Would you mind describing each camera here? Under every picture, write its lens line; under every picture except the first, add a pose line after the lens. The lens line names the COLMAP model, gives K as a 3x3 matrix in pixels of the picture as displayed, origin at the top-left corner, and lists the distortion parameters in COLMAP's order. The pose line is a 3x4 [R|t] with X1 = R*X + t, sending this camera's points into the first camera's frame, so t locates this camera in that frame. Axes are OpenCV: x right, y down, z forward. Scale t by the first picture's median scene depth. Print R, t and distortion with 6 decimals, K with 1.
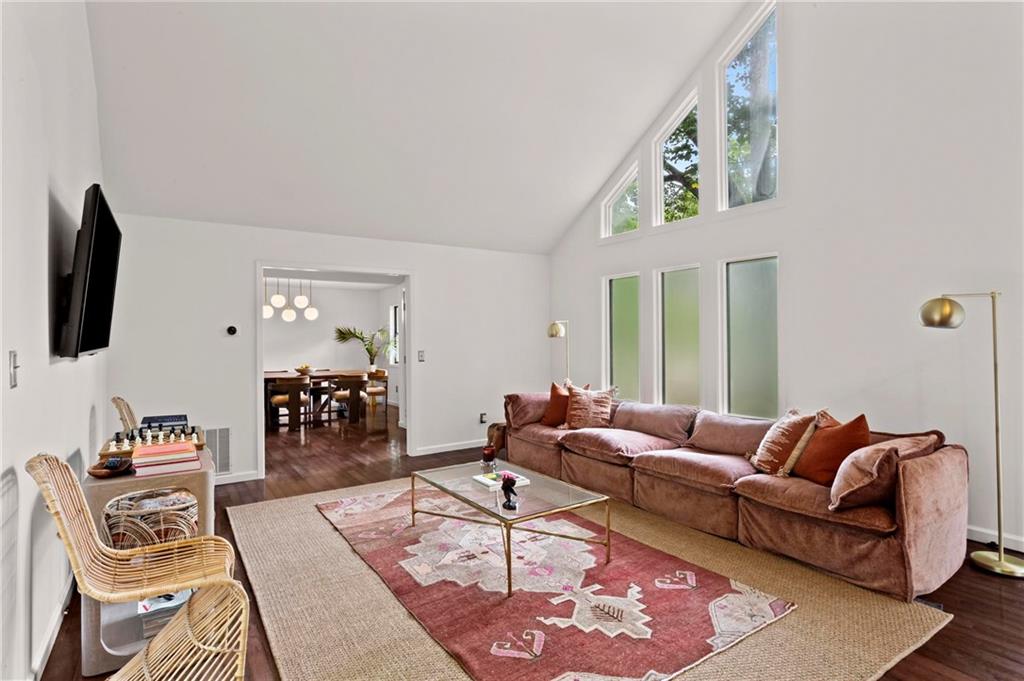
lens RADIAL K [[527.0, 0, 499.9], [0, 527.0, 337.5], [0, 0, 1]] dist [-0.002545, 0.001210]
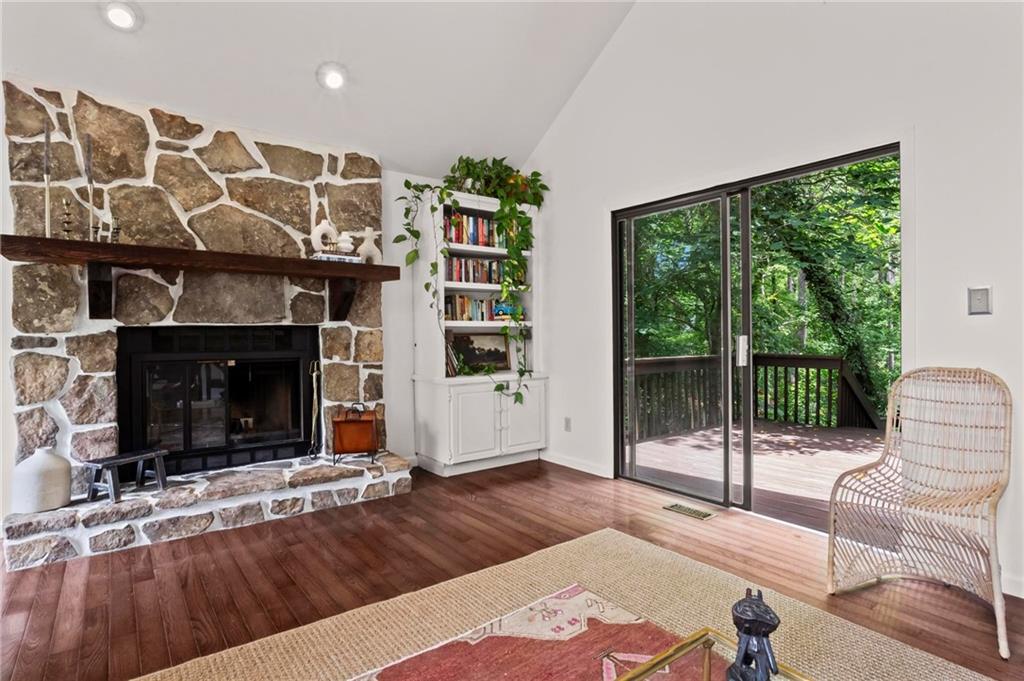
lens RADIAL K [[527.0, 0, 499.9], [0, 527.0, 337.5], [0, 0, 1]] dist [-0.002545, 0.001210]
pose [[-0.997678, 0.015331, -0.066356, 0.208599], [0.015034, 0.999875, 0.004973, 0.080227], [0.066424, 0.003963, -0.997784, 1.347558]]
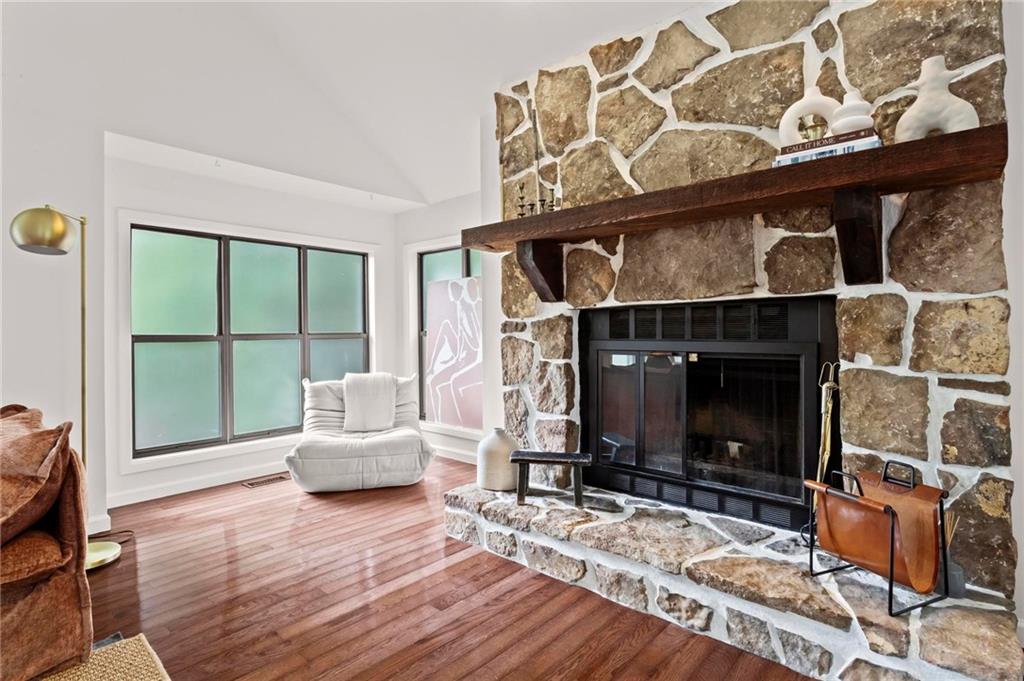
lens RADIAL K [[518.9, 0, 493.7], [0, 518.9, 326.5], [0, 0, 1]] dist [-0.001679, 0.001448]
pose [[-0.252739, 0.019579, 0.967336, 0.023963], [0.012148, 0.999781, -0.017061, 0.097566], [-0.967458, 0.007439, -0.252921, 0.590562]]
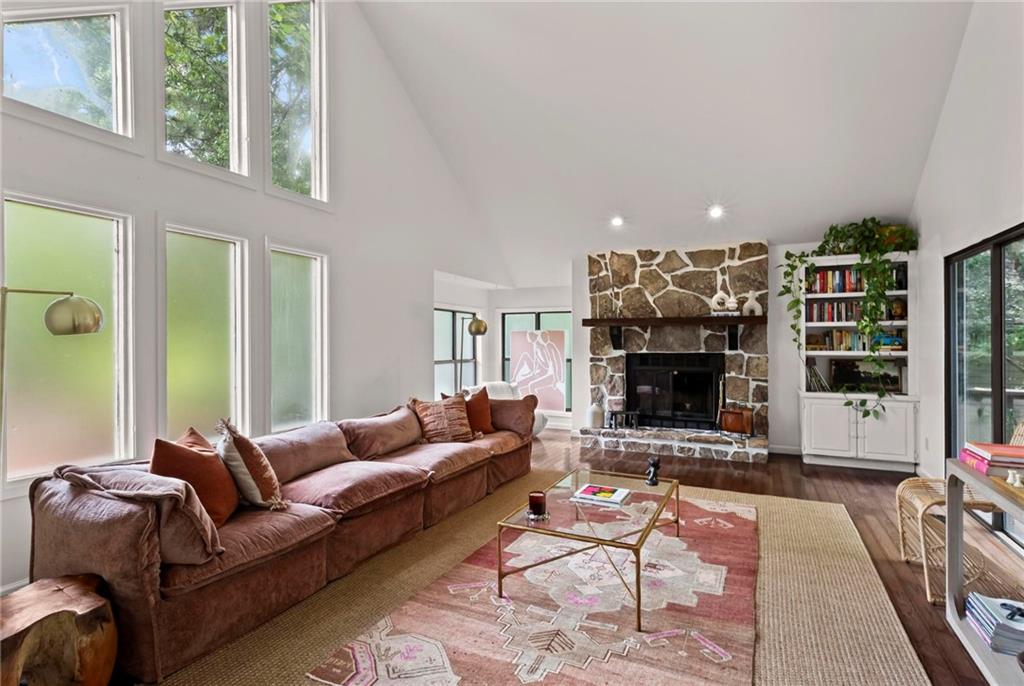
lens RADIAL K [[512.2, 0, 512.0], [0, 512.2, 343.0], [0, 0, 1]] dist [0.000891, 0.000205]
pose [[-0.524443, 0.007606, 0.851412, -0.786956], [0.005449, 0.999970, -0.005577, 0.015289], [-0.851428, 0.001715, -0.524469, 1.862626]]
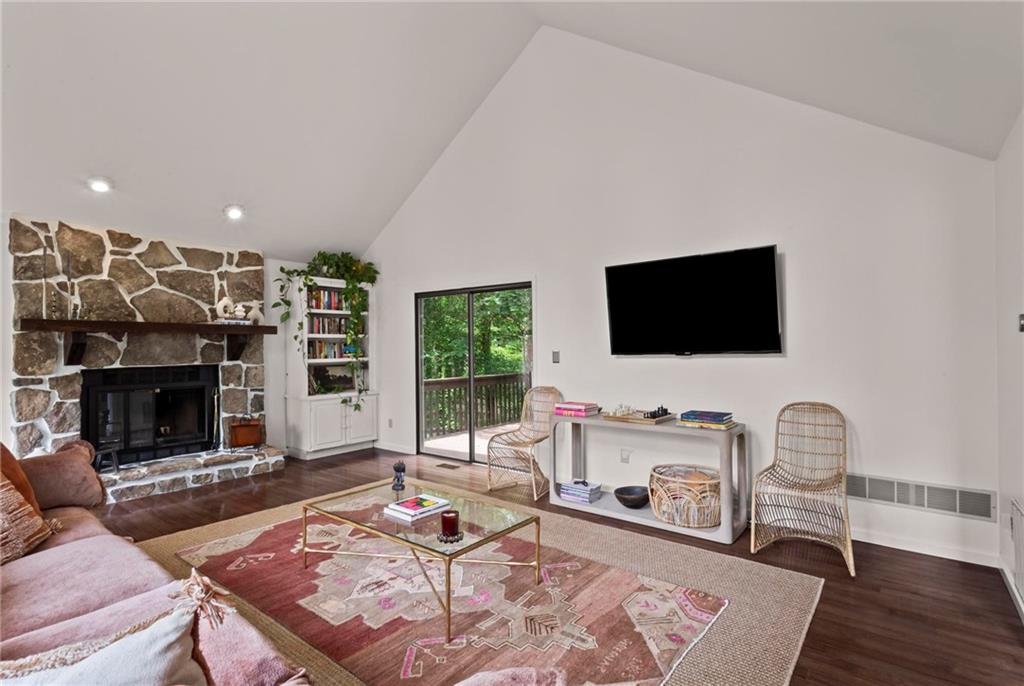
lens RADIAL K [[503.7, 0, 505.4], [0, 503.7, 338.2], [0, 0, 1]] dist [0.001396, -0.000032]
pose [[-0.947407, 0.012220, -0.319798, 0.150992], [0.017890, 0.999730, -0.014798, -0.001832], [0.319531, -0.019741, -0.947370, 2.186876]]
